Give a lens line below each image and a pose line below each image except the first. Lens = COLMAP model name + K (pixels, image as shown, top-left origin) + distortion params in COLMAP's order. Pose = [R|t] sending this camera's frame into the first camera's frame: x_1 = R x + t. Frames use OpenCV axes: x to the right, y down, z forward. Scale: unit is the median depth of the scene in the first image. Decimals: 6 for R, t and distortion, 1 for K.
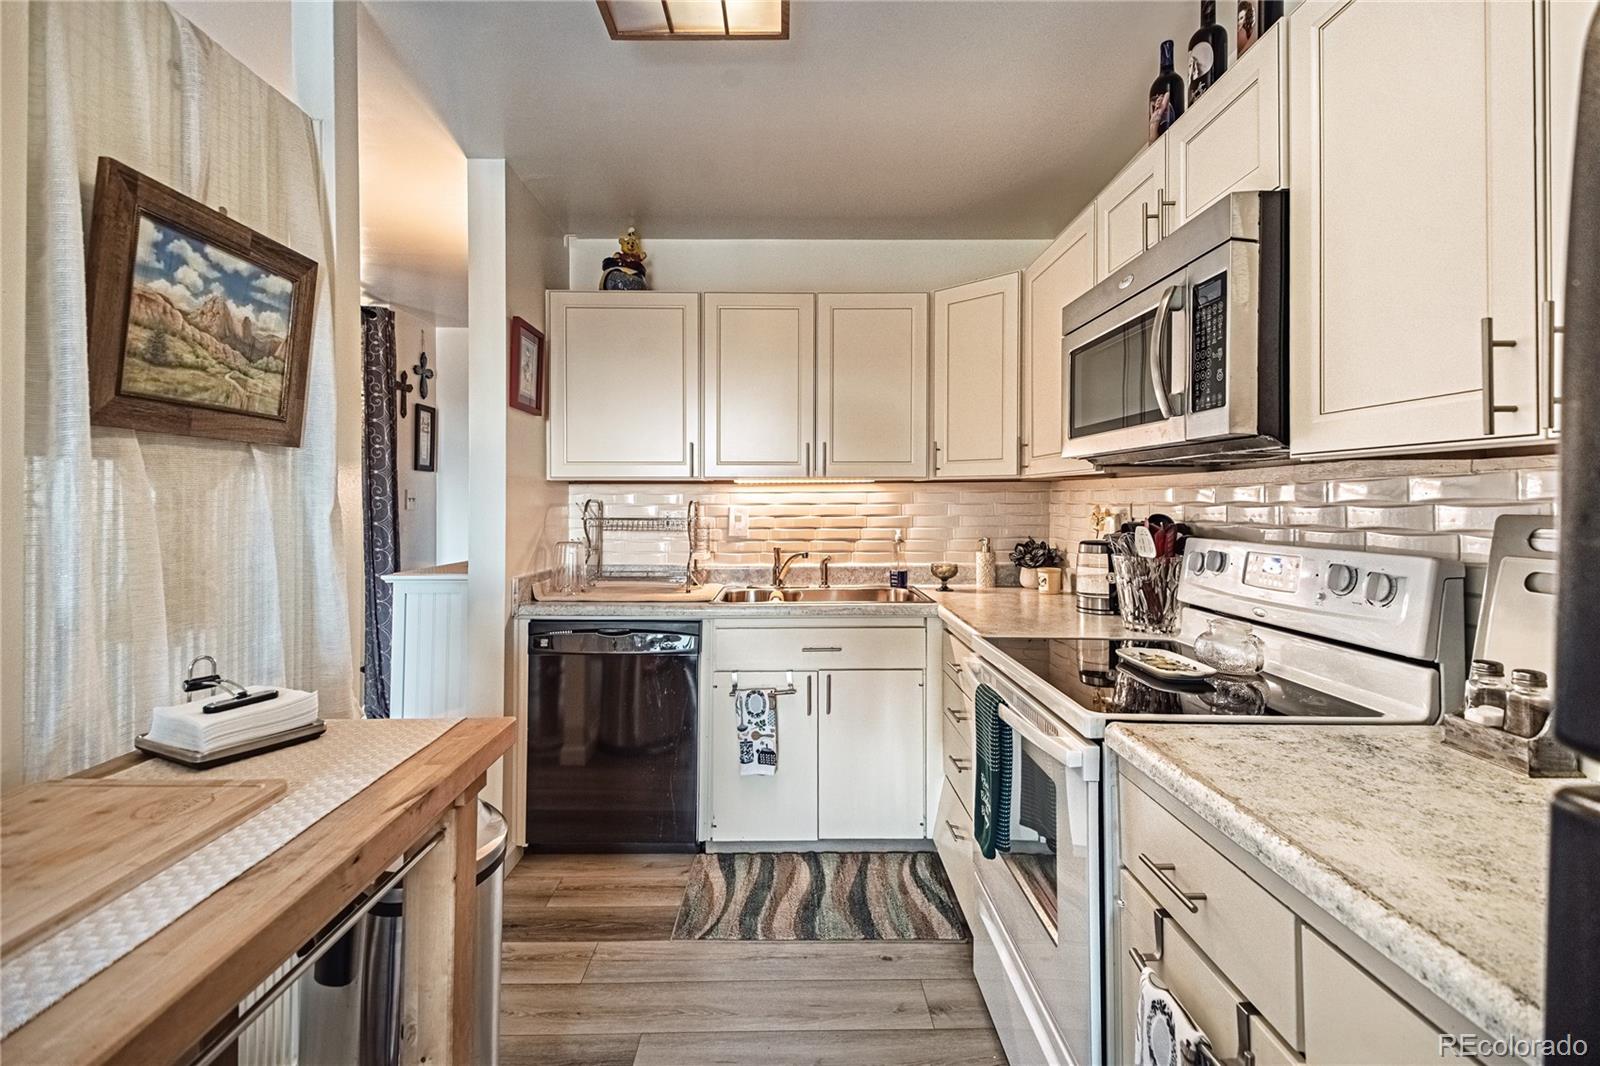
lens RADIAL K [[744.4, 0, 776.1], [0, 744.4, 495.2], [0, 0, 1]] dist [0.025264, -0.000568]
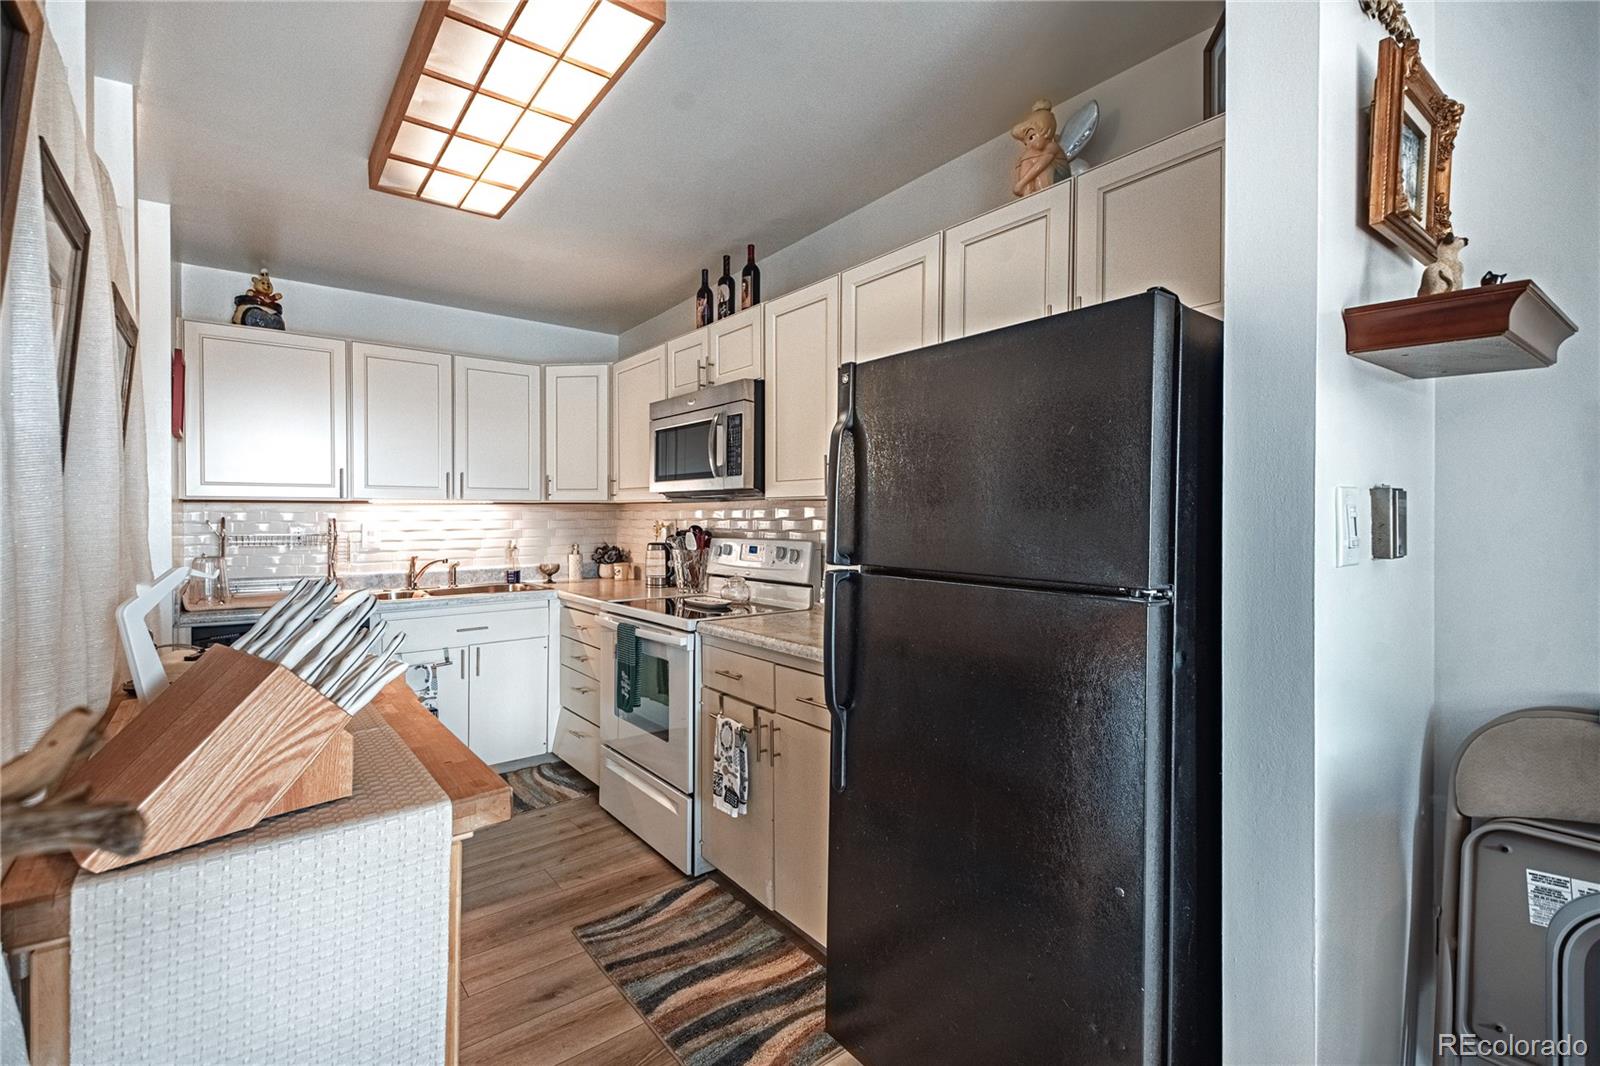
lens RADIAL K [[701.9, 0, 768.0], [0, 701.9, 530.4], [0, 0, 1]] dist [0.000551, 0.000047]
pose [[0.797545, -0.013143, 0.603116, -0.355277], [-0.003059, 0.999662, 0.025829, -0.005575], [-0.603251, -0.022445, 0.797235, -0.419680]]
